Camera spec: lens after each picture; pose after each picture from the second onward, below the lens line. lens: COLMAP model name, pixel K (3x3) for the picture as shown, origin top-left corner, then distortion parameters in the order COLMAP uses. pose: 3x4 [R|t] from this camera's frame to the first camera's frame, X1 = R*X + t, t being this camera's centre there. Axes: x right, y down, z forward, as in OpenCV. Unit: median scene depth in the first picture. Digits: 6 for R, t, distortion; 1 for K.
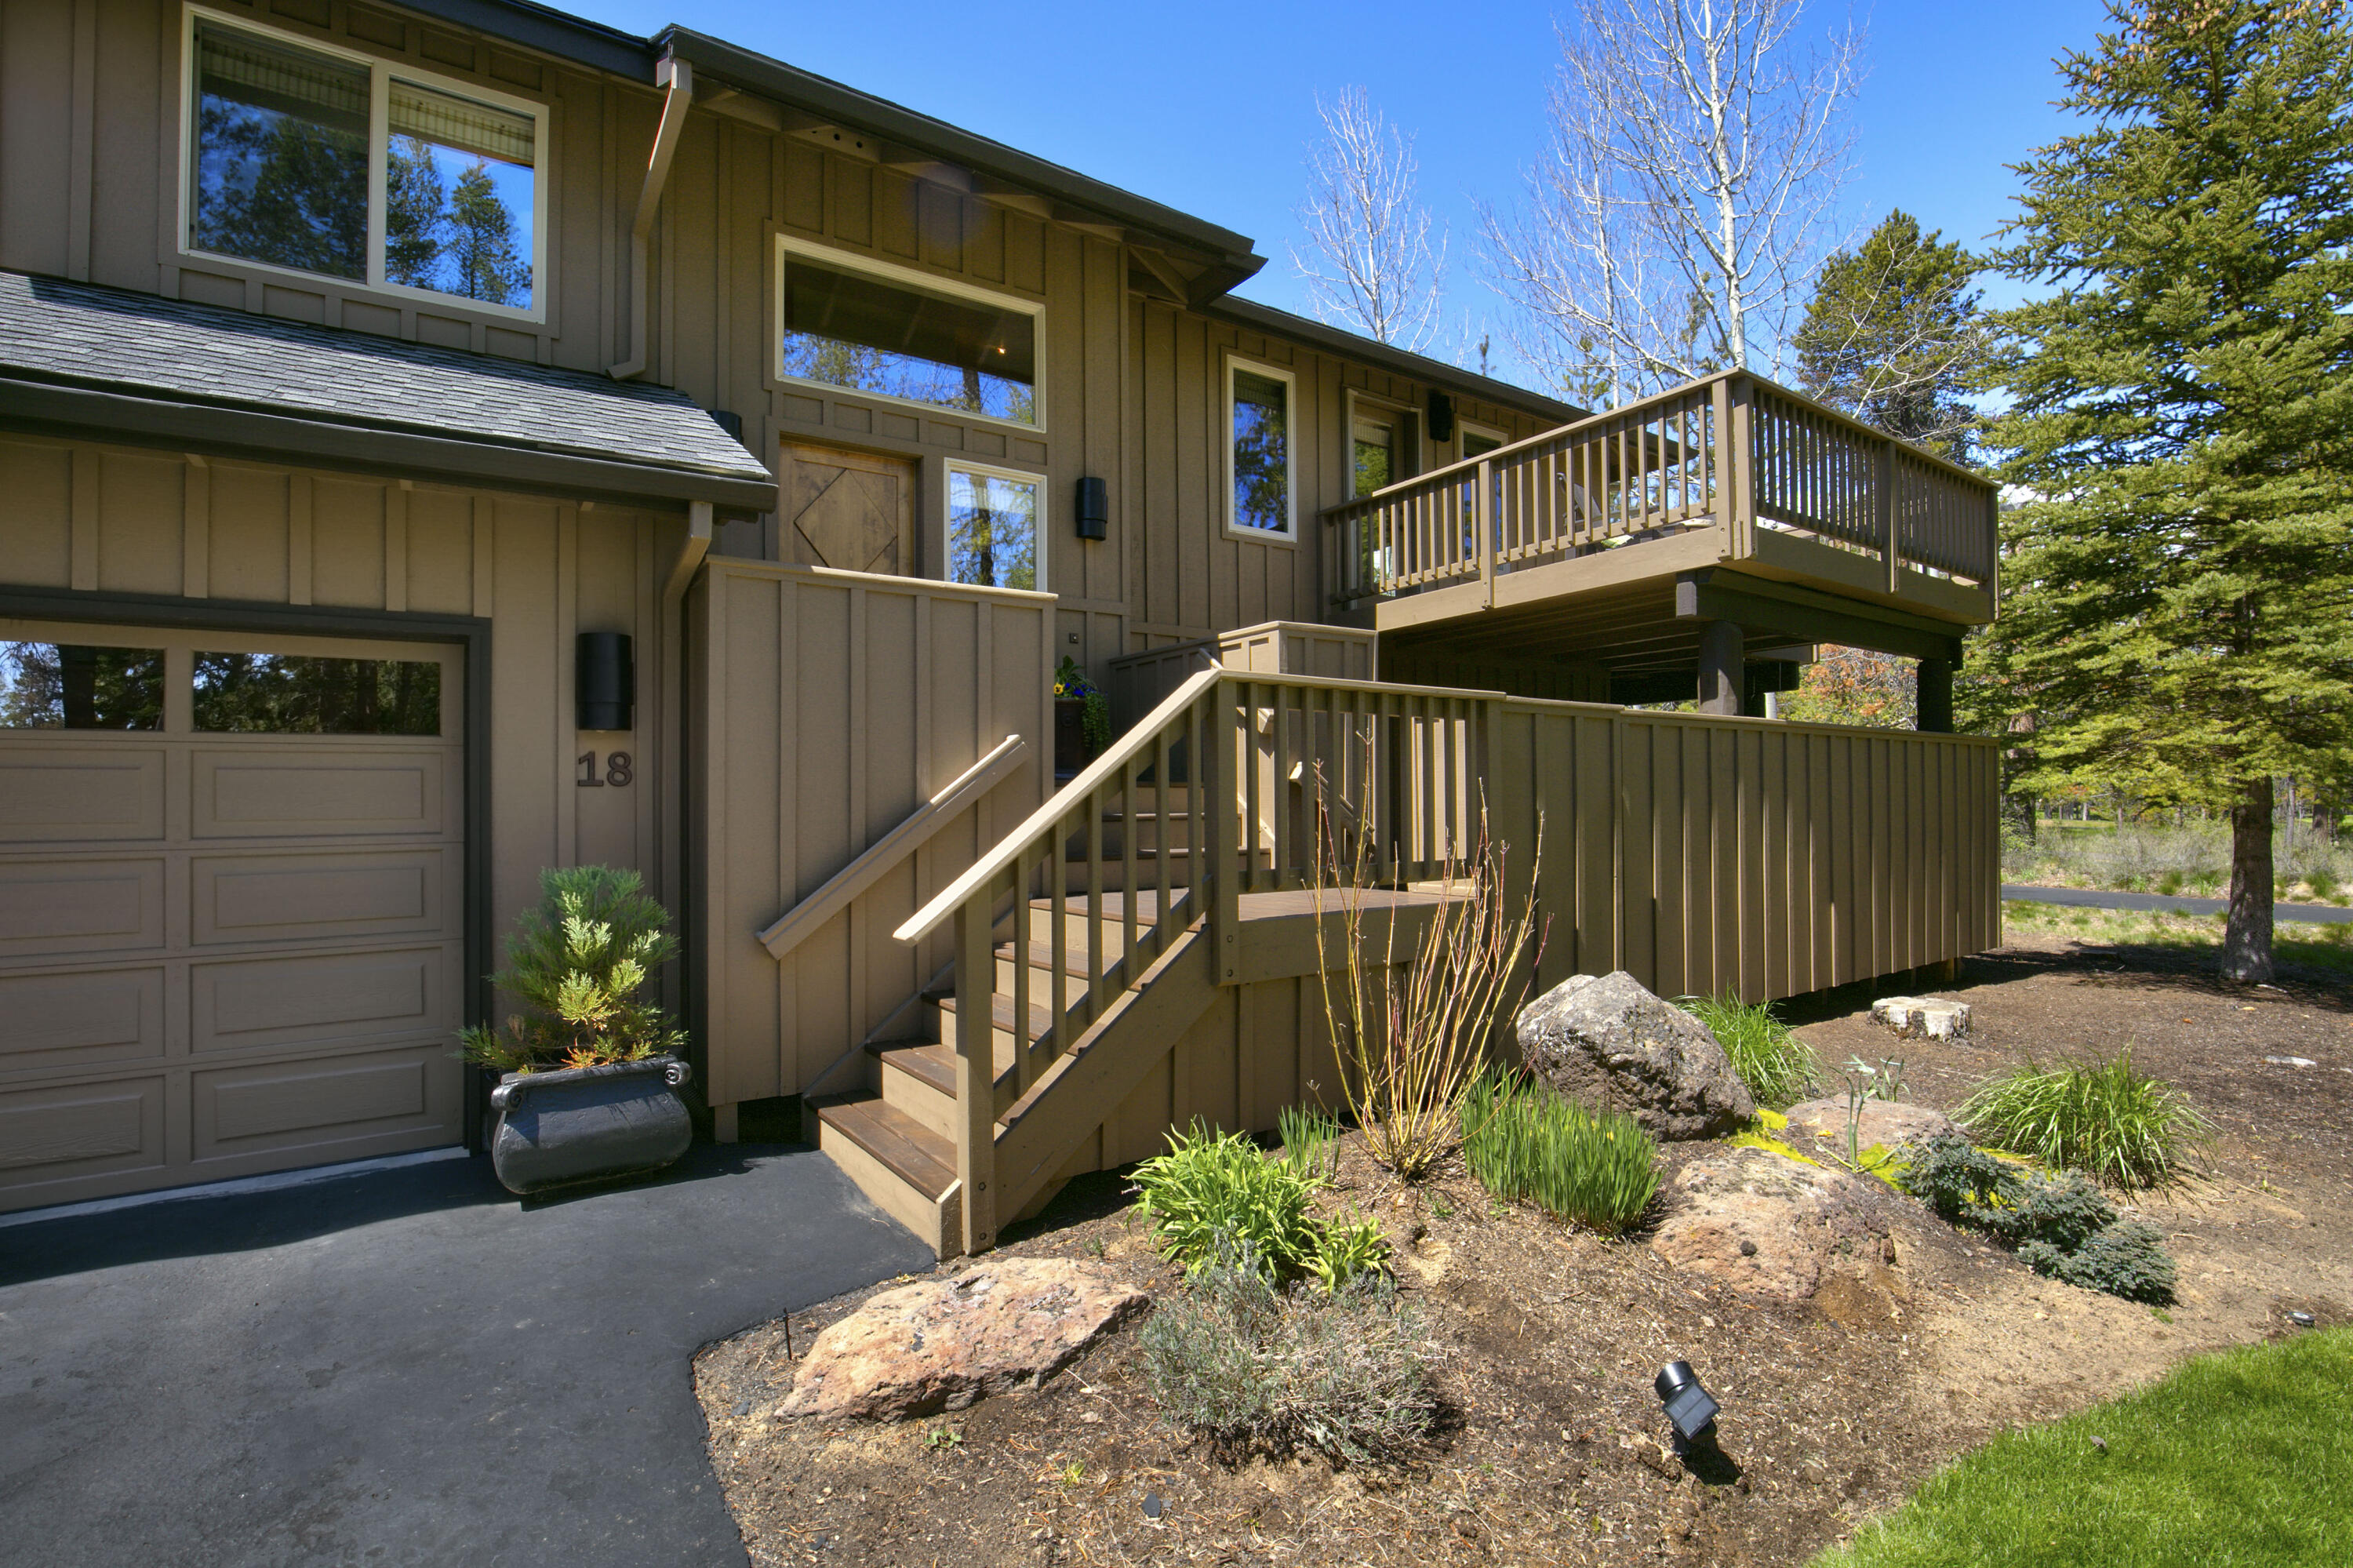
lens RADIAL K [[1082.3, 0, 1407.9], [0, 1082.3, 787.9], [0, 0, 1]] dist [-0.028350, 0.000305]
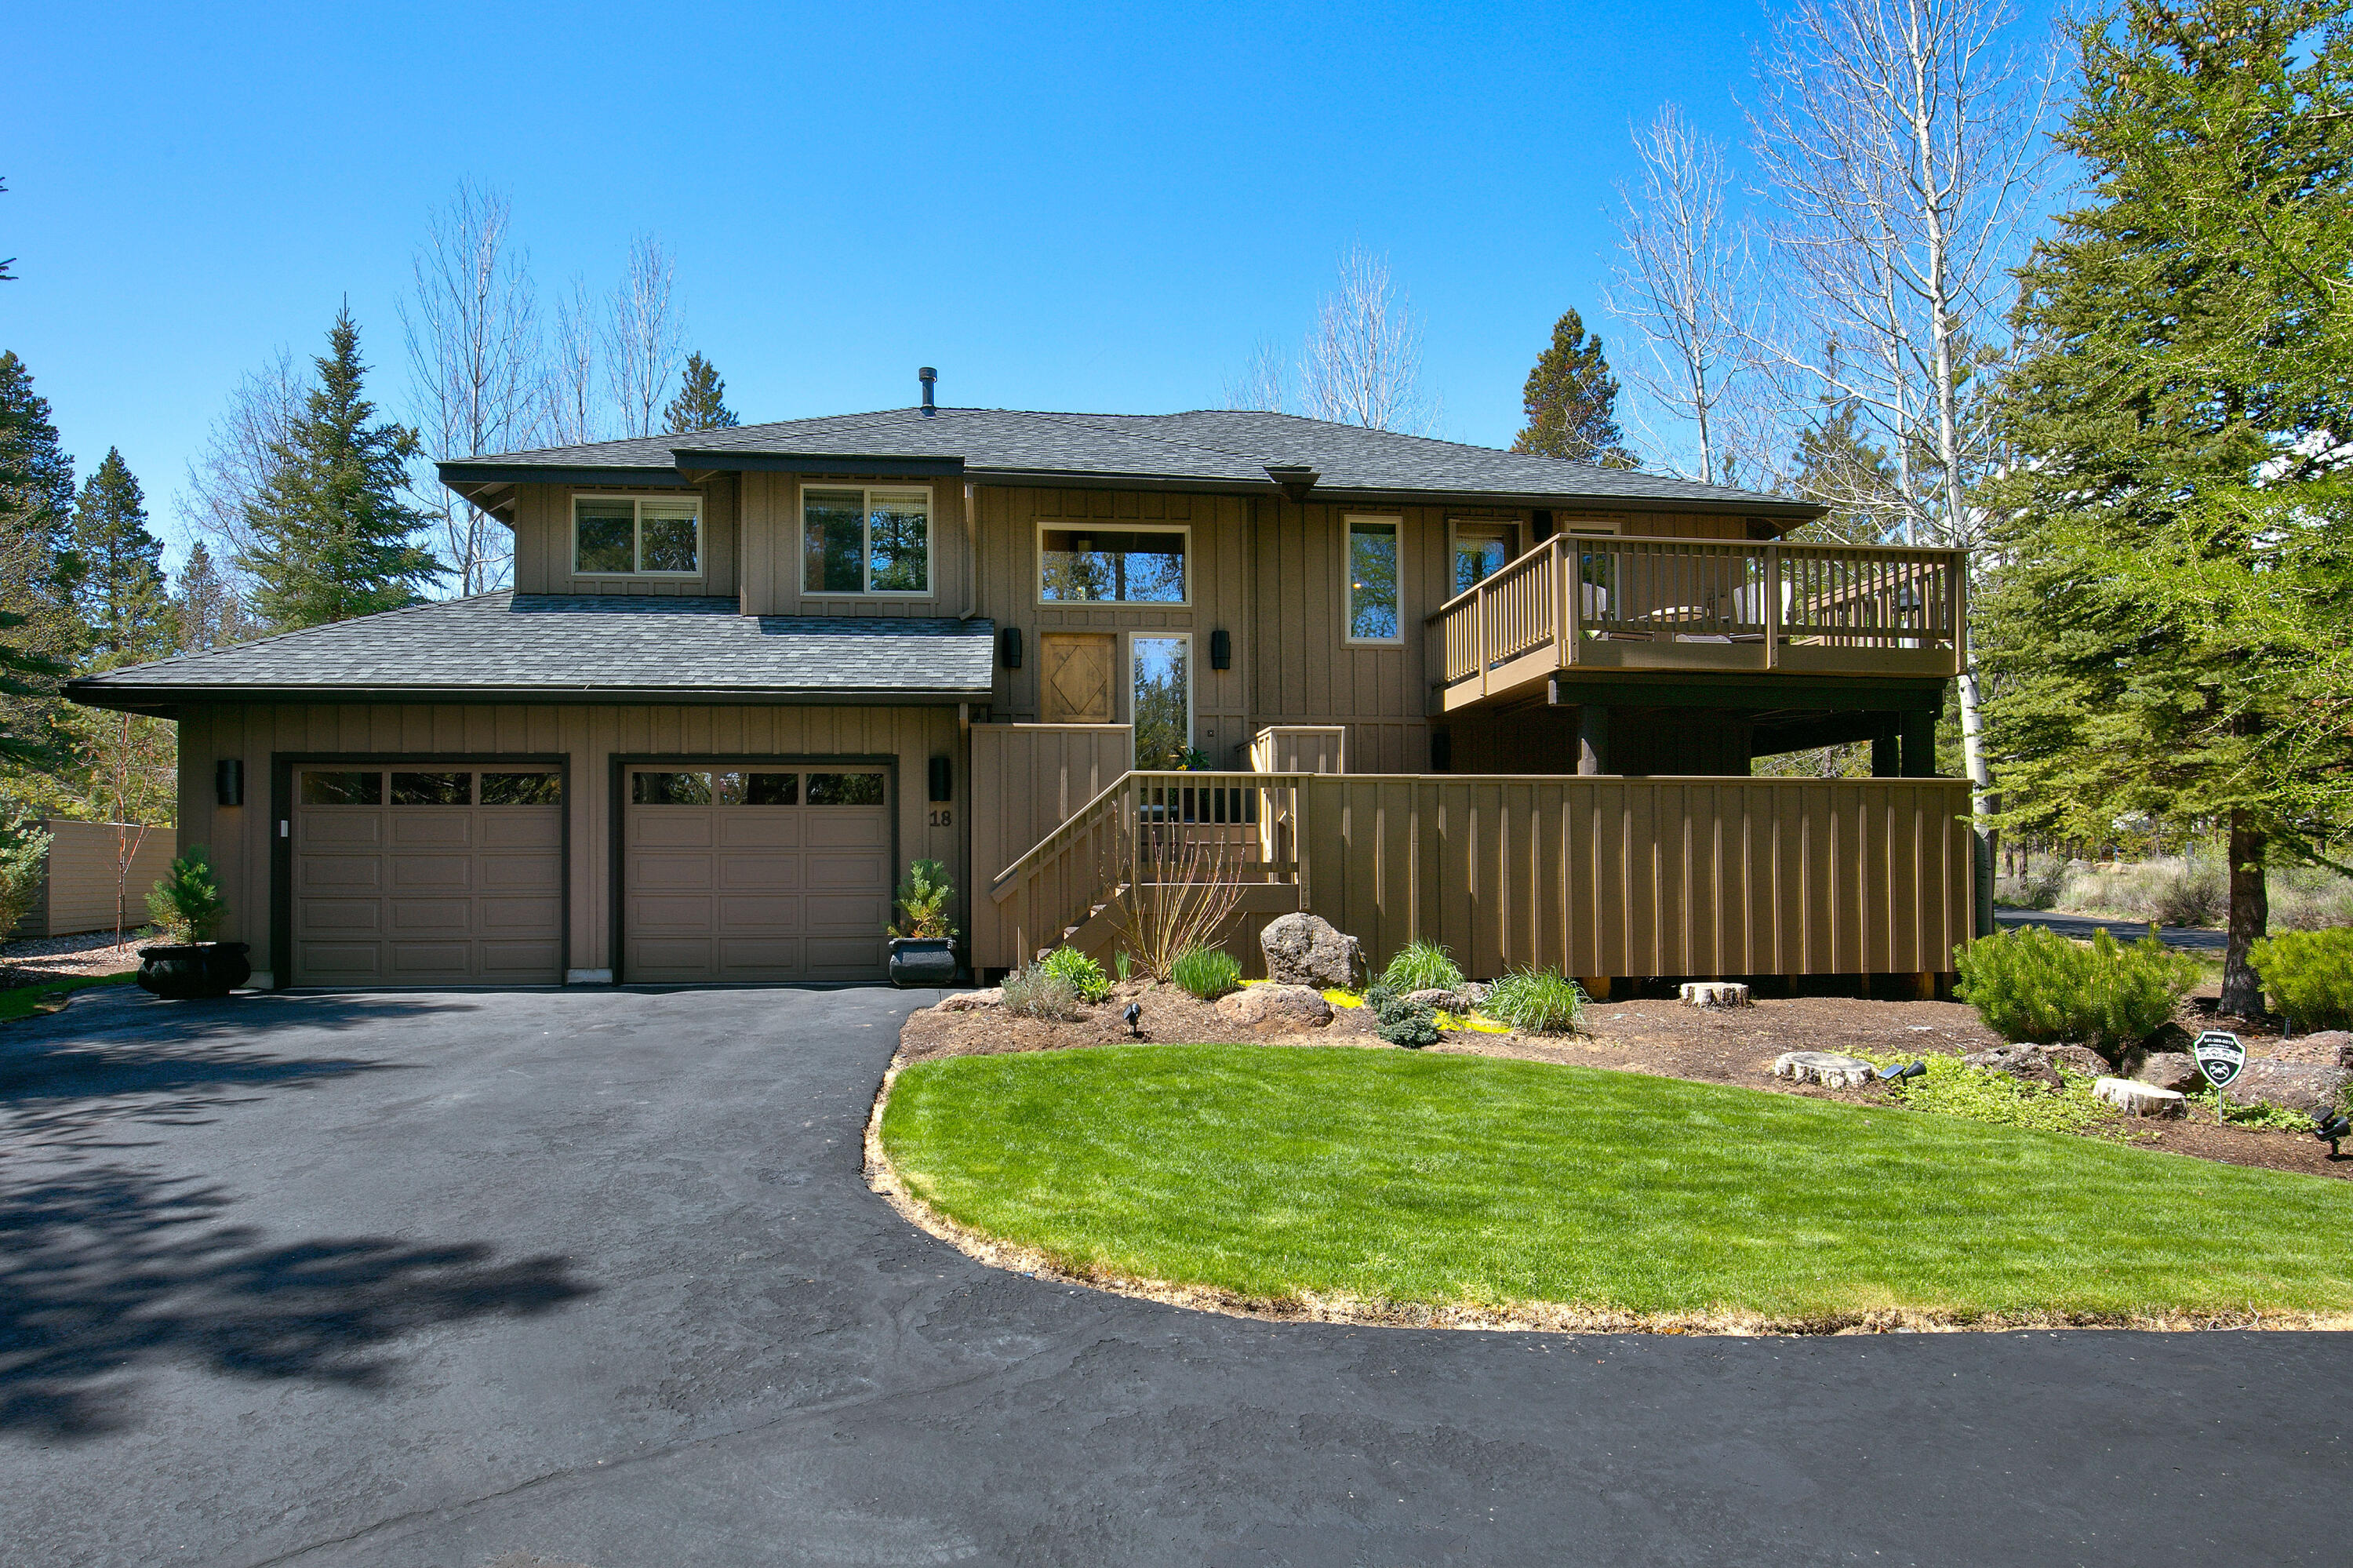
lens RADIAL K [[1308.6, 0, 1277.0], [0, 1308.6, 855.1], [0, 0, 1]] dist [-0.034582, -0.000388]
pose [[0.865973, 0.004356, -0.500072, 1.063861], [0.001321, 0.999939, 0.010997, 0.026200], [0.500089, -0.010183, 0.865914, -0.885075]]
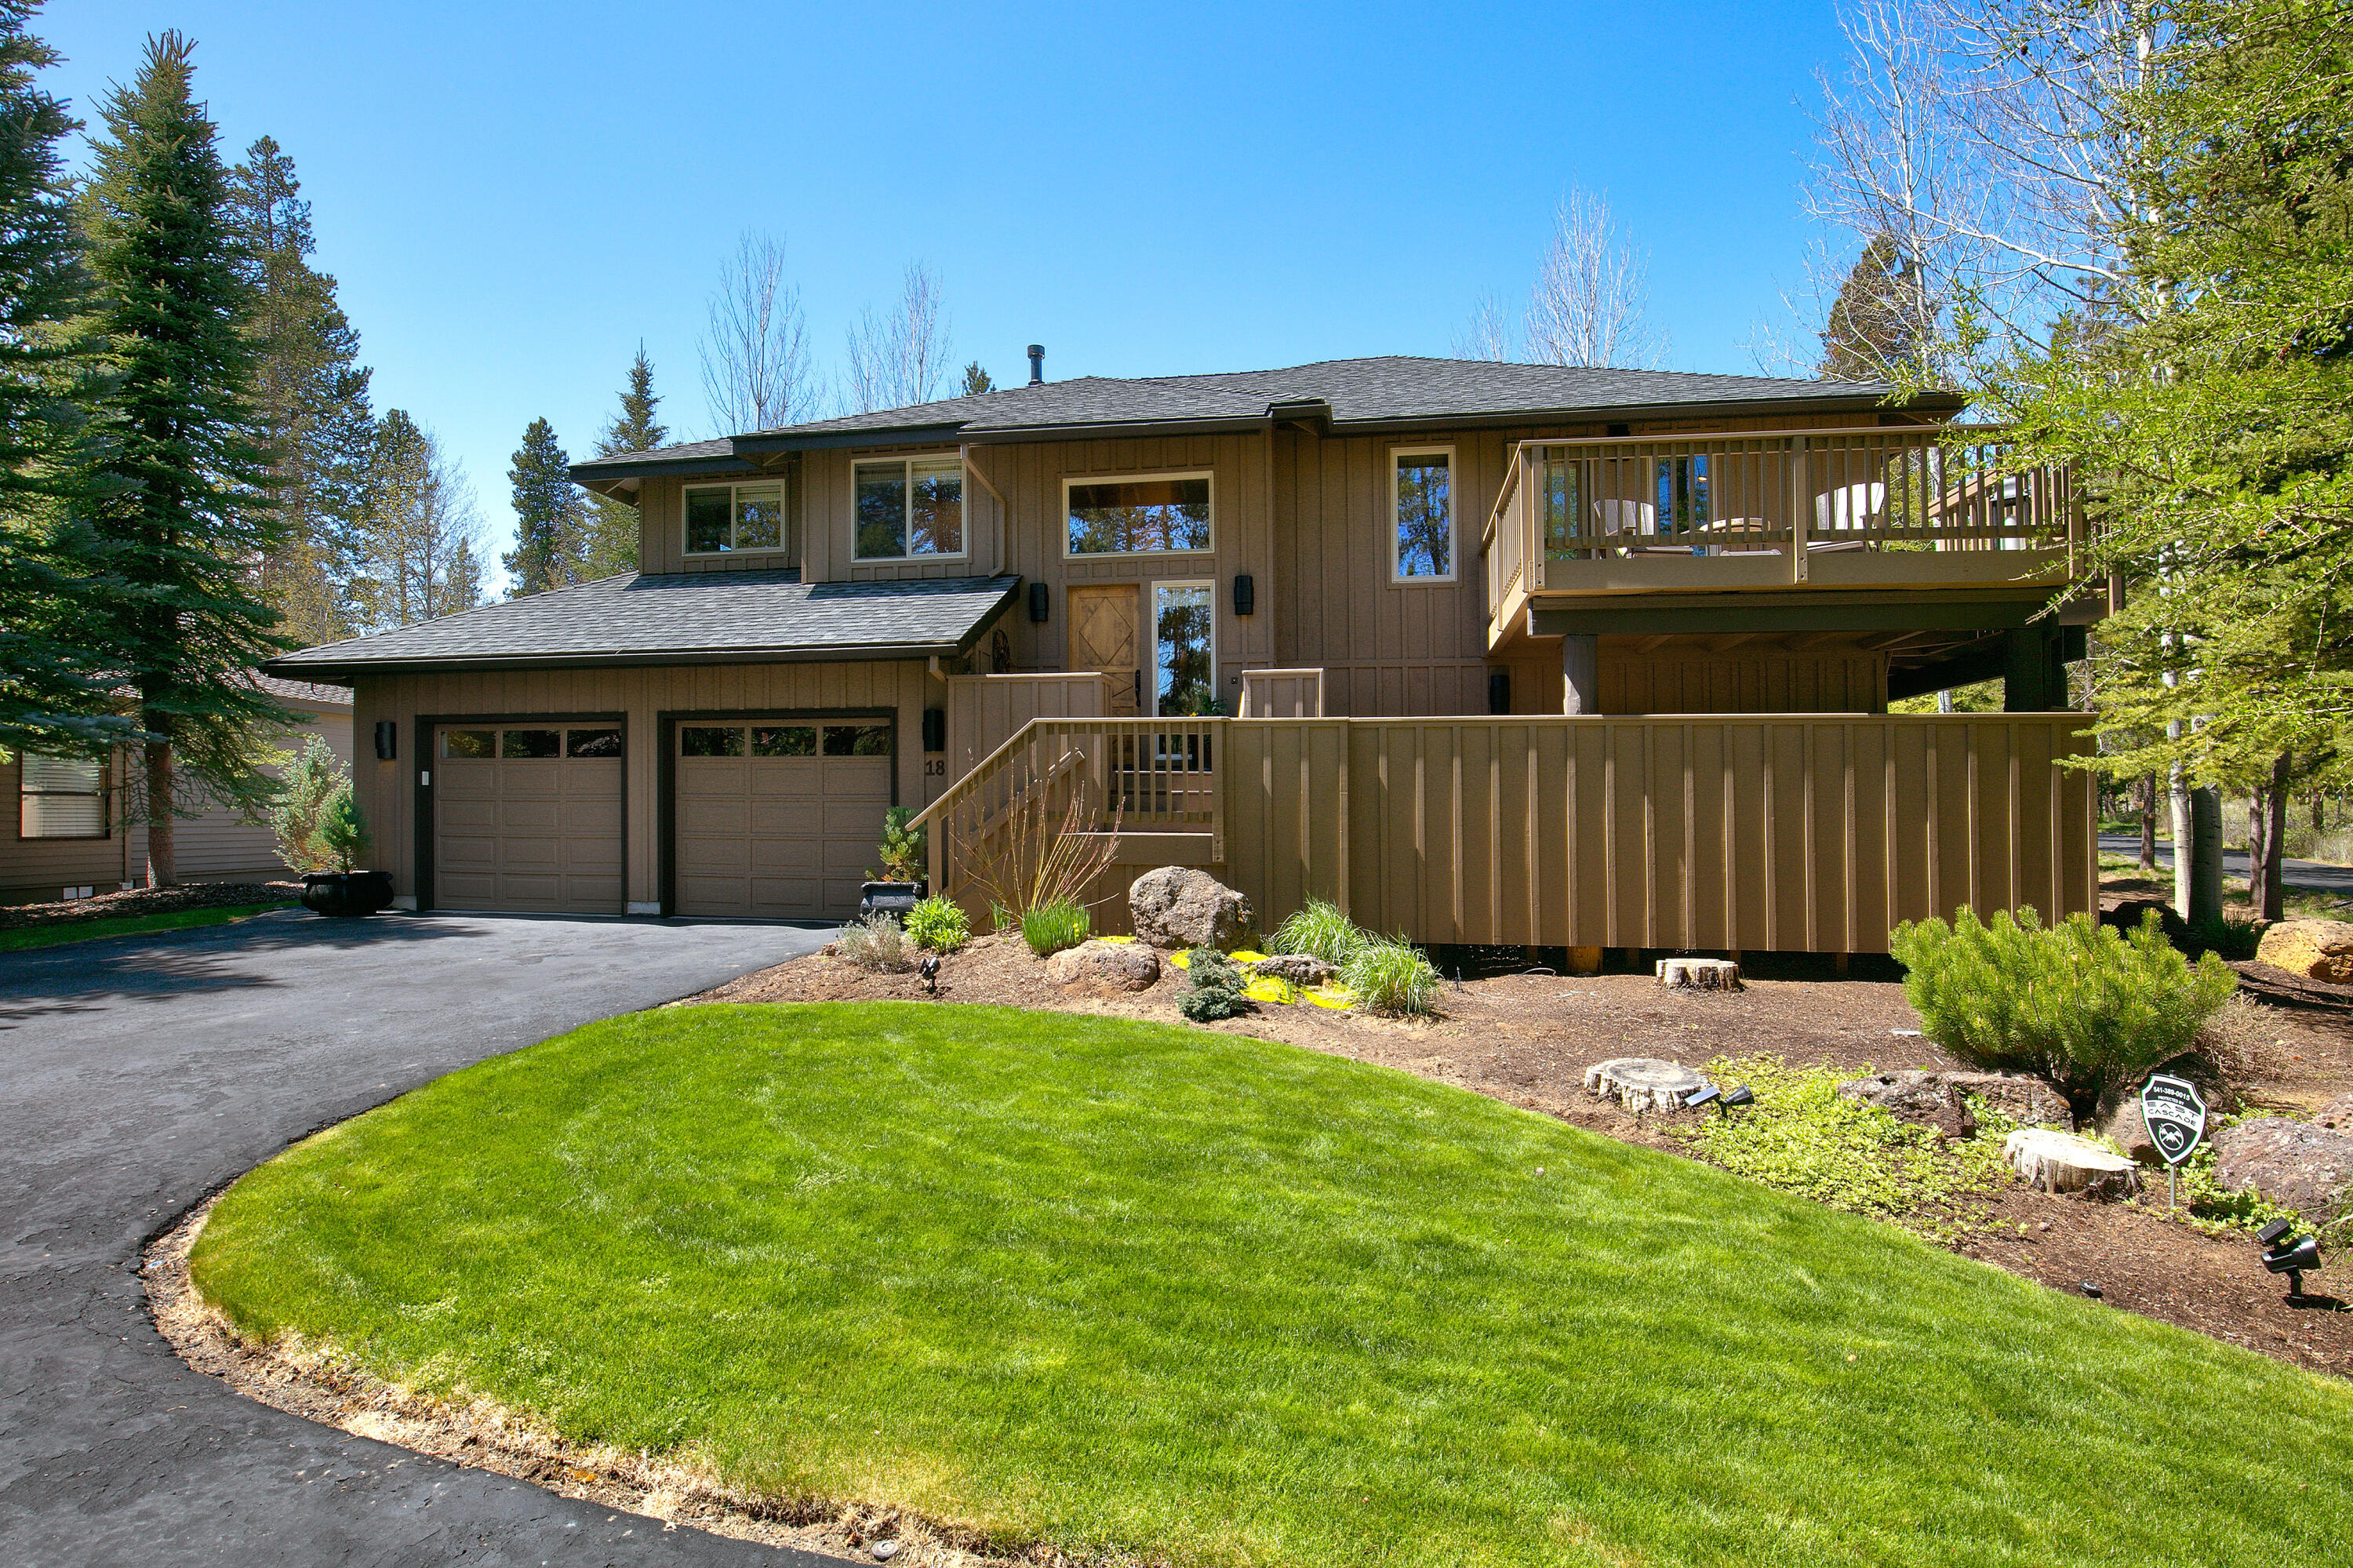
lens RADIAL K [[1216.5, 0, 1184.8], [0, 1216.5, 809.2], [0, 0, 1]] dist [-0.037758, 0.000594]
pose [[0.666191, 0.012195, -0.745682, 1.383131], [-0.000303, 0.999871, 0.016082, 0.026418], [0.745781, -0.010487, 0.666108, -0.318841]]
